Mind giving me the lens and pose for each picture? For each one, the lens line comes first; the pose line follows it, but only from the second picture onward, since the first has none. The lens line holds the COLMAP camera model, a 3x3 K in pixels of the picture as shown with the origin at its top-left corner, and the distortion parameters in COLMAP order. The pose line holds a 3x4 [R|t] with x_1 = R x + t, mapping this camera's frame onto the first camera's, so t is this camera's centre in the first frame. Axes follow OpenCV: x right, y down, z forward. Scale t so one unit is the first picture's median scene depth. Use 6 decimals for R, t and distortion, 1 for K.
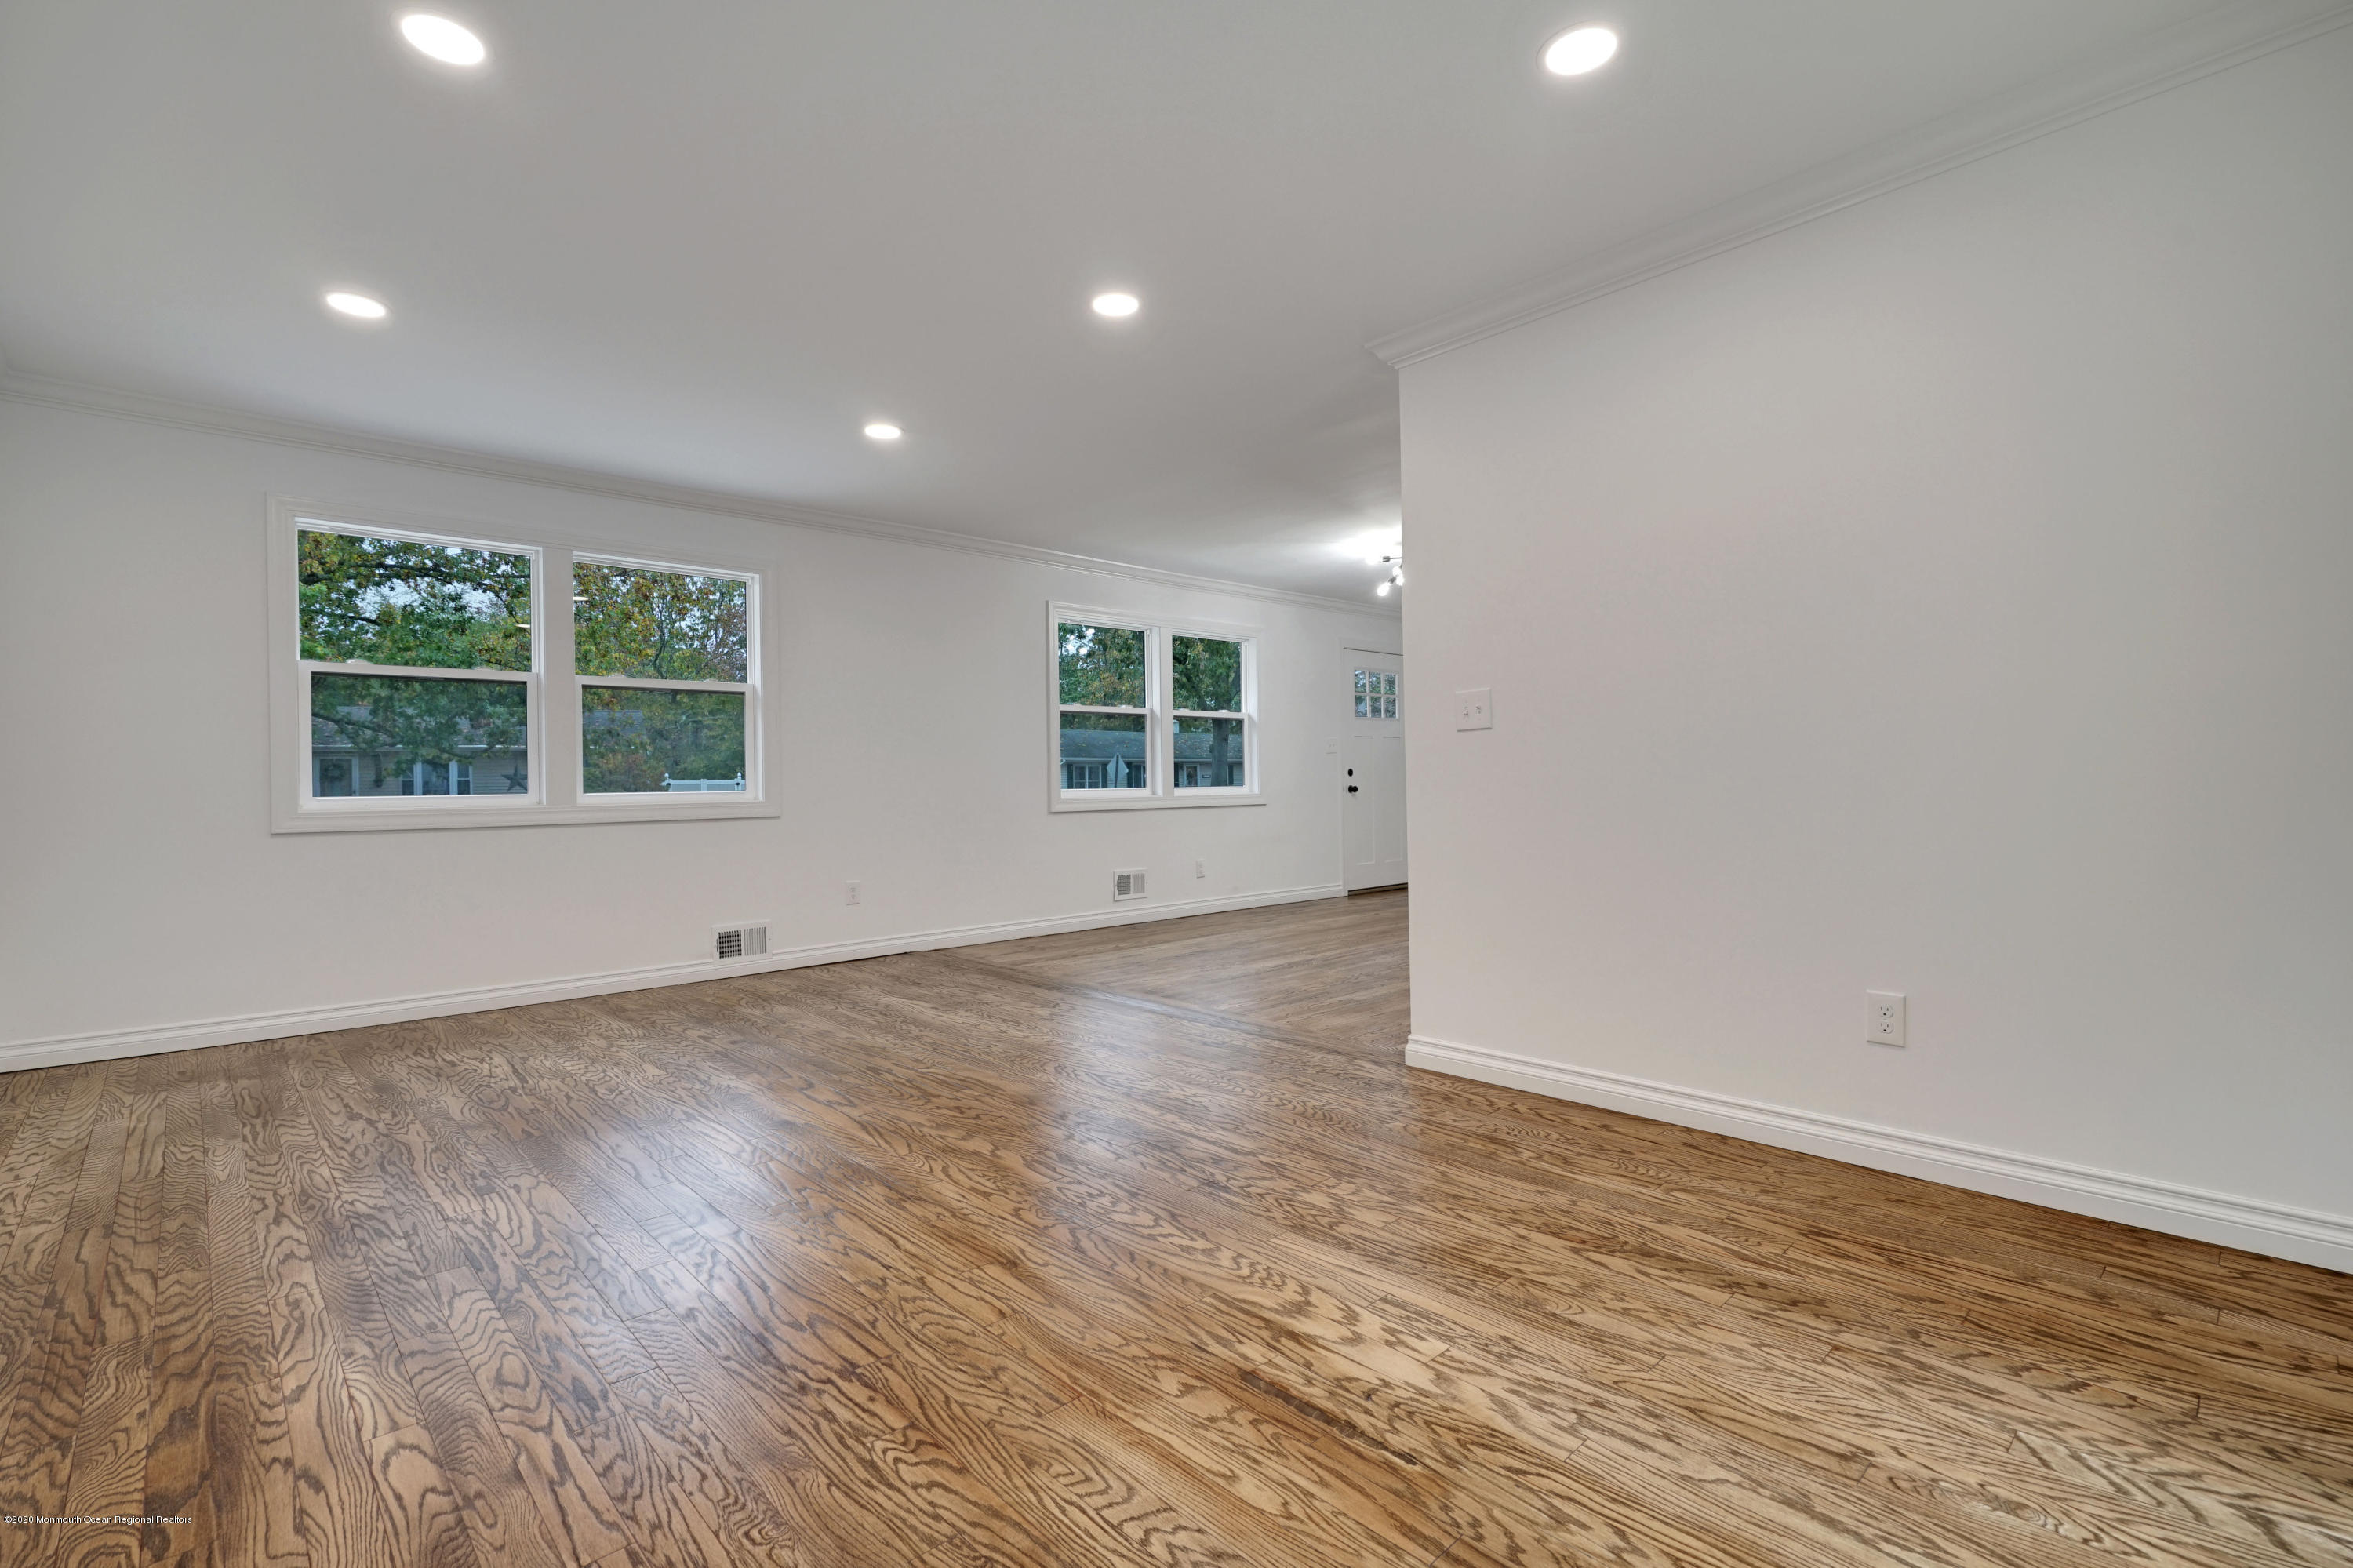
lens RADIAL K [[1057.9, 0, 1177.1], [0, 1057.9, 783.4], [0, 0, 1]] dist [-0.006955, 0.002813]
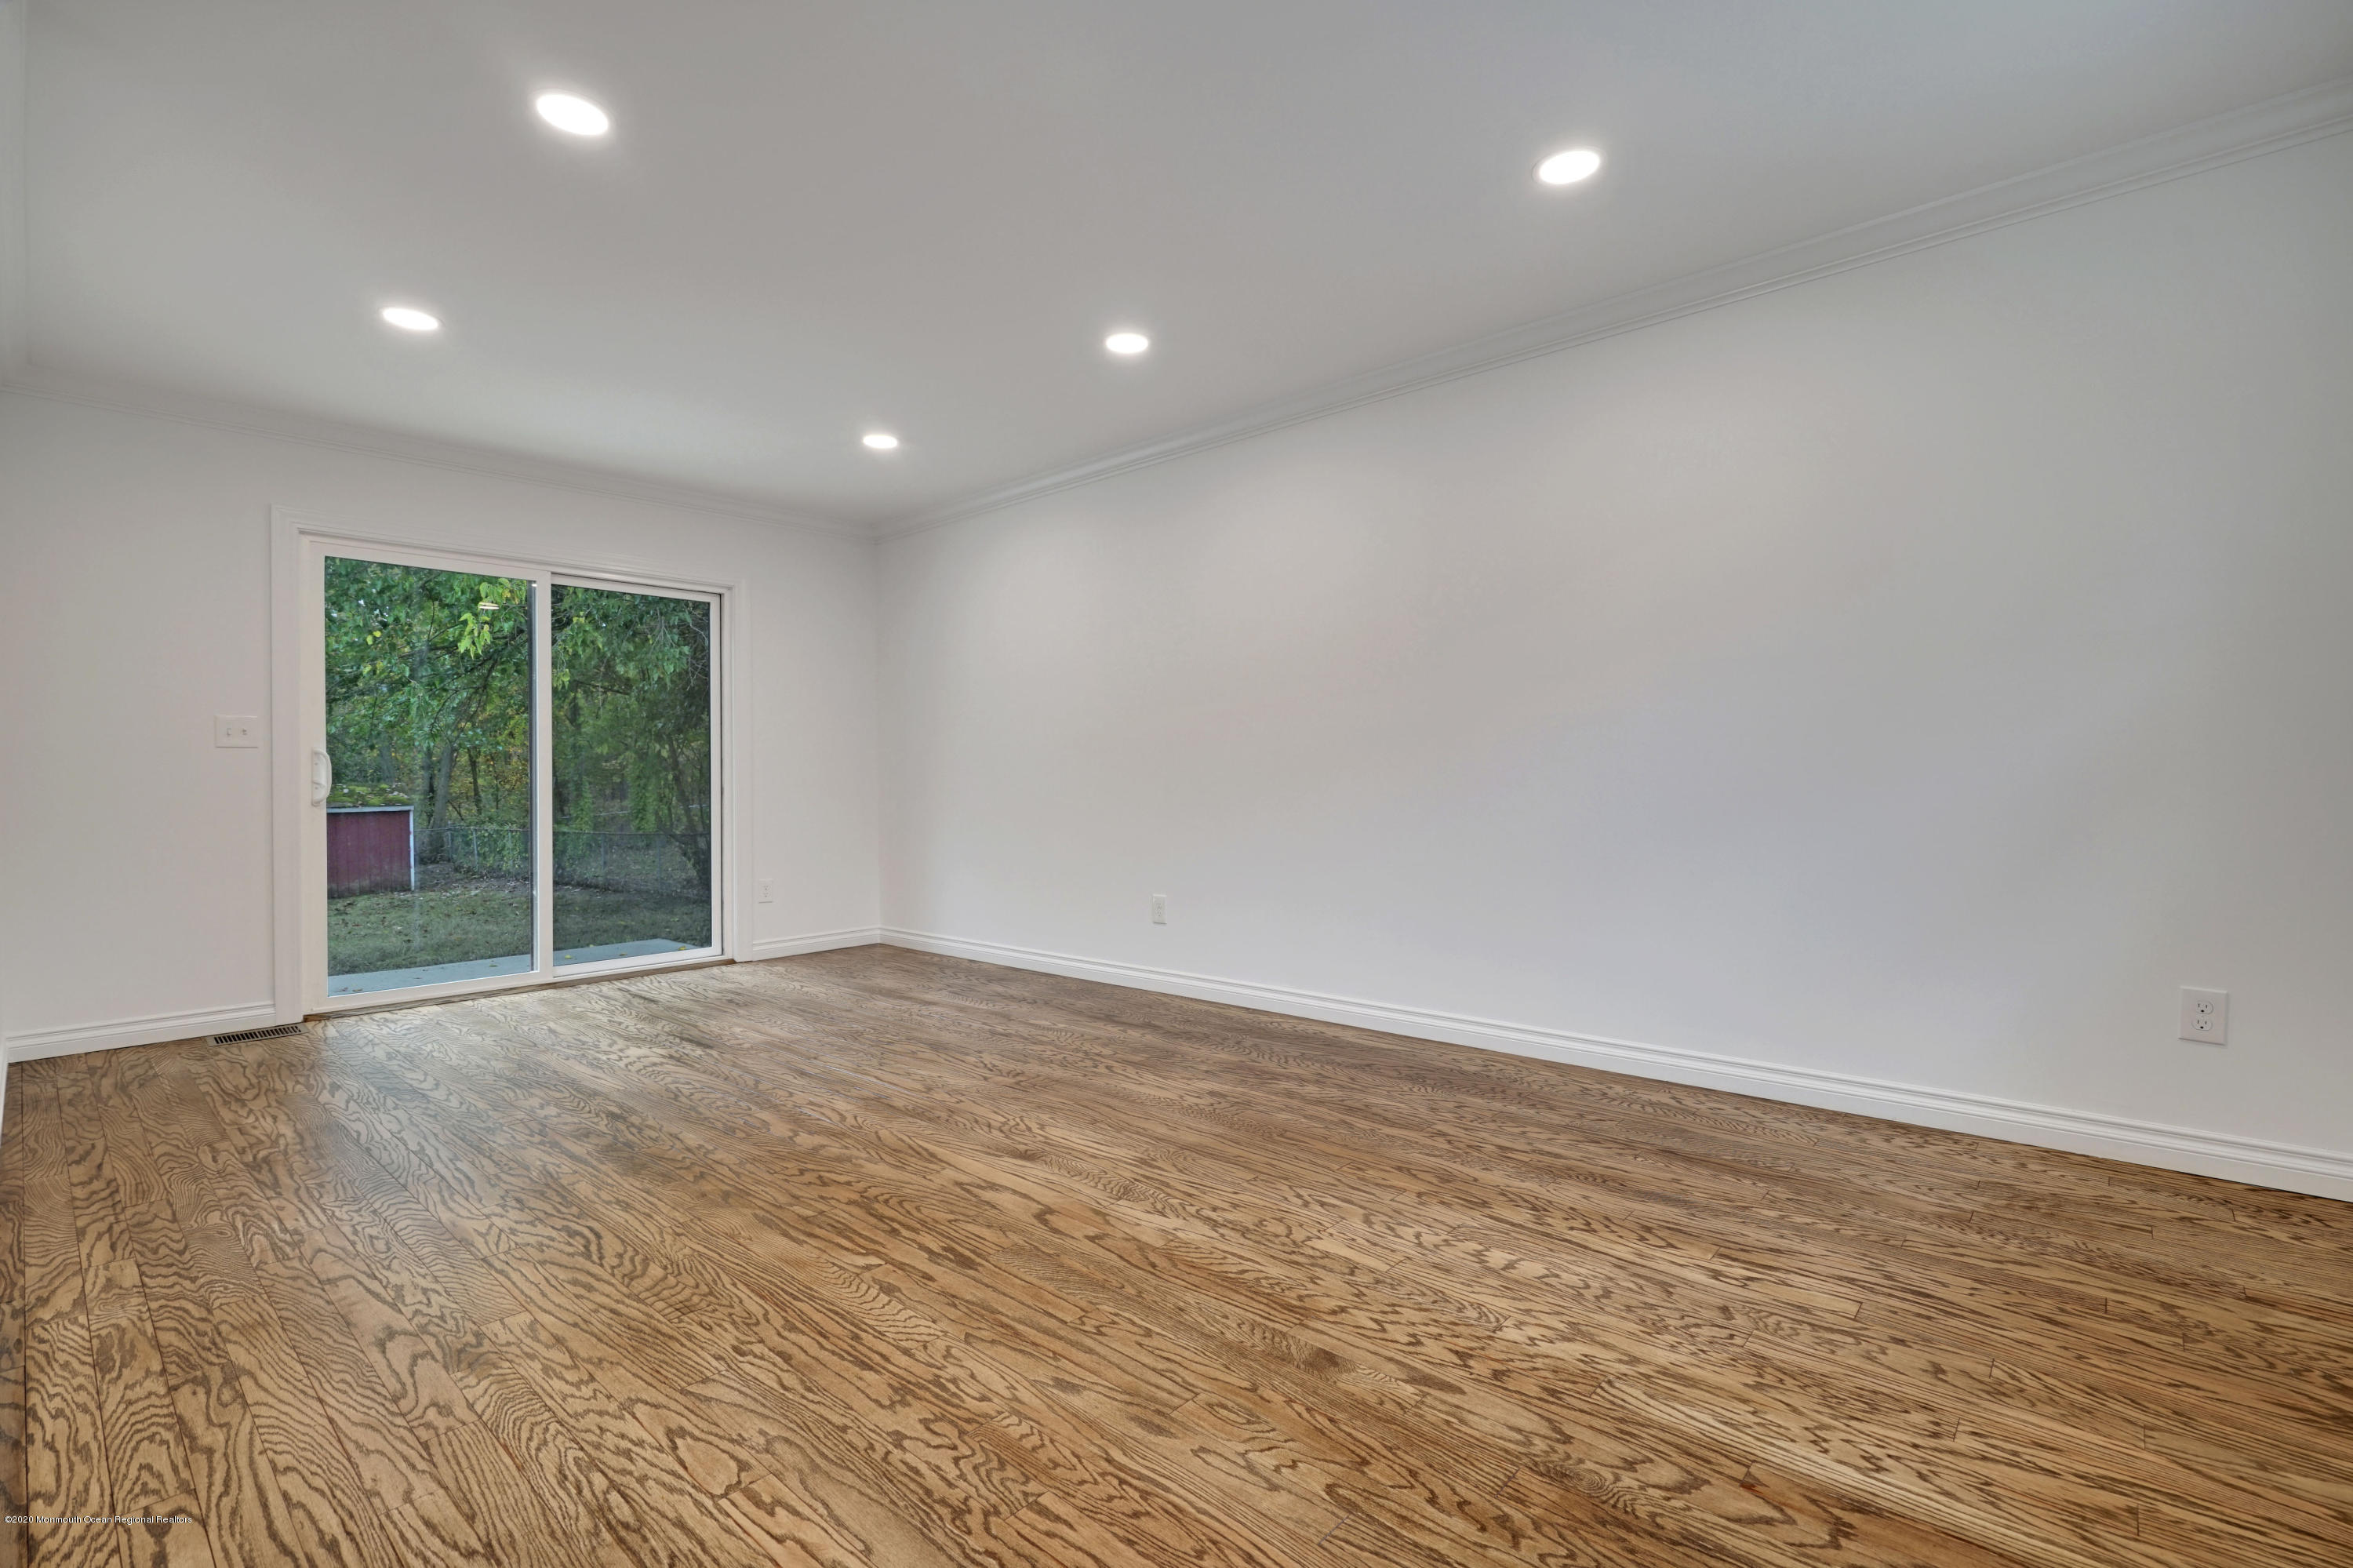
lens RADIAL K [[1057.9, 0, 1172.5], [0, 1057.9, 783.0], [0, 0, 1]] dist [-0.006955, 0.002813]
pose [[-0.997008, 0.023116, -0.073759, -0.460789], [0.022797, 0.999727, 0.005166, 0.005738], [0.073858, 0.003470, -0.997263, 2.000022]]
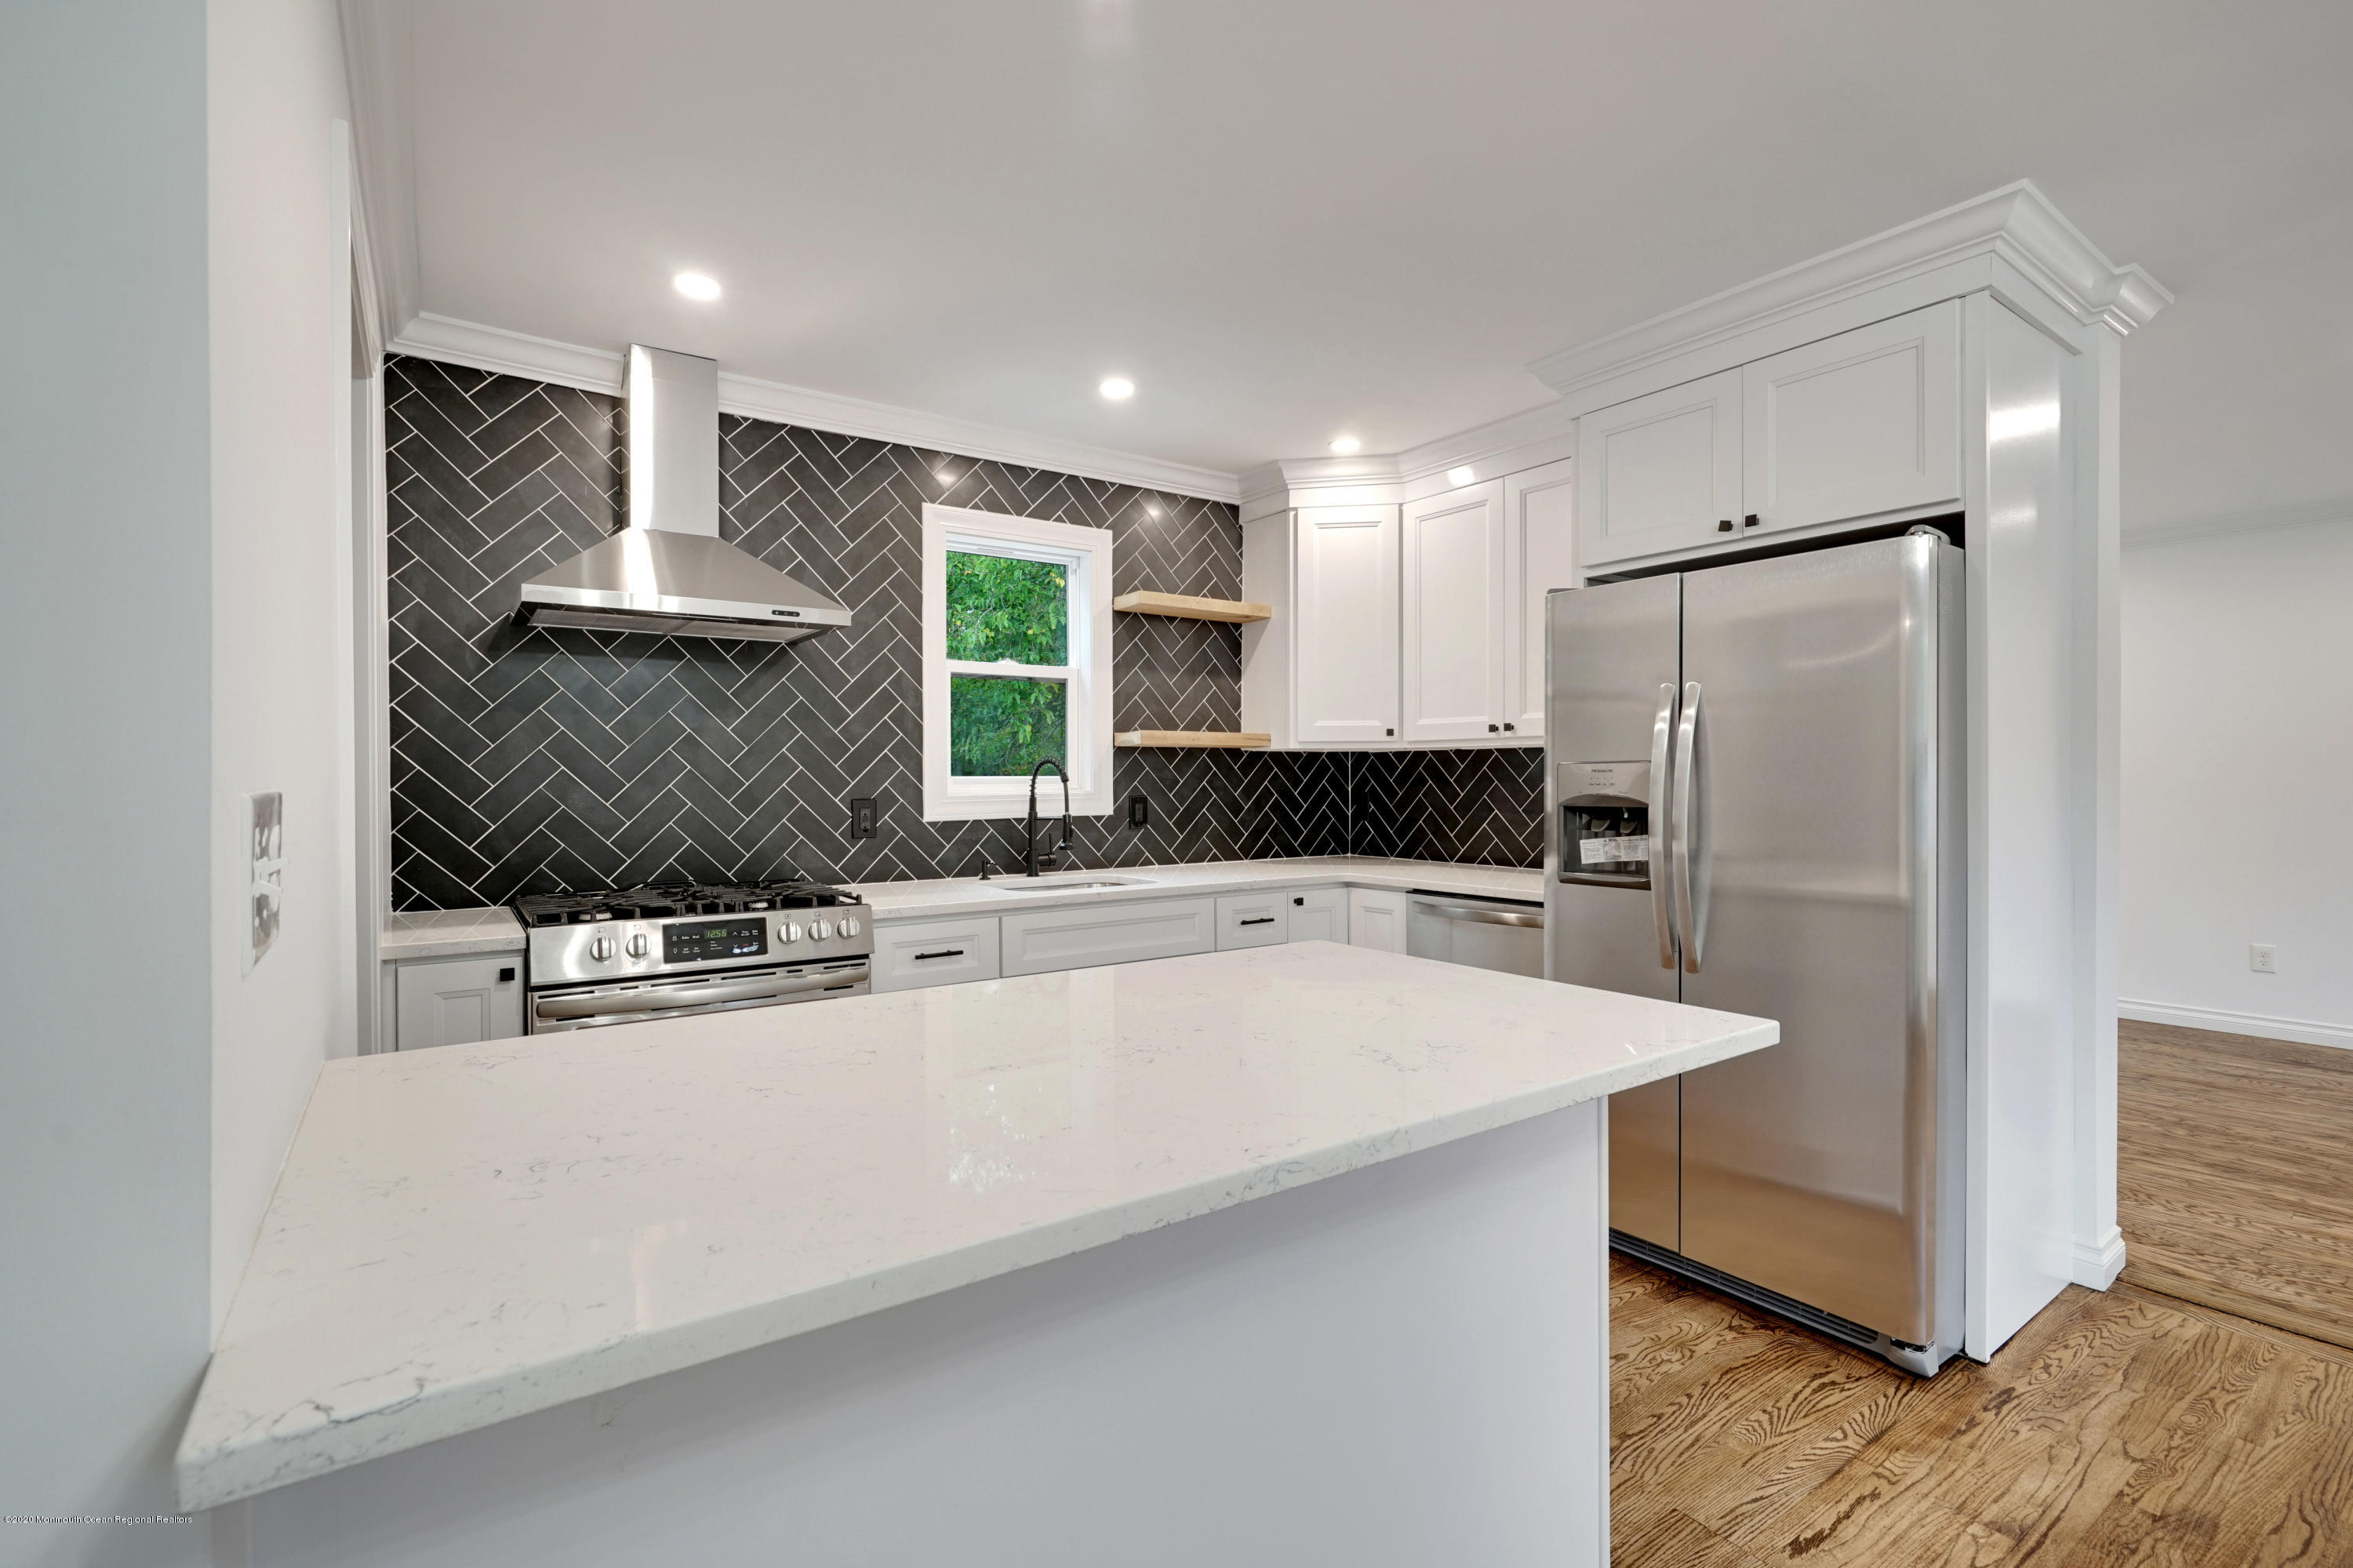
lens RADIAL K [[1057.9, 0, 1175.0], [0, 1057.9, 778.7], [0, 0, 1]] dist [-0.006955, 0.002813]
pose [[-0.990308, 0.019502, 0.137516, 0.971630], [0.019652, 0.999807, -0.000272, -0.117250], [-0.137495, 0.002433, -0.990500, 2.300726]]
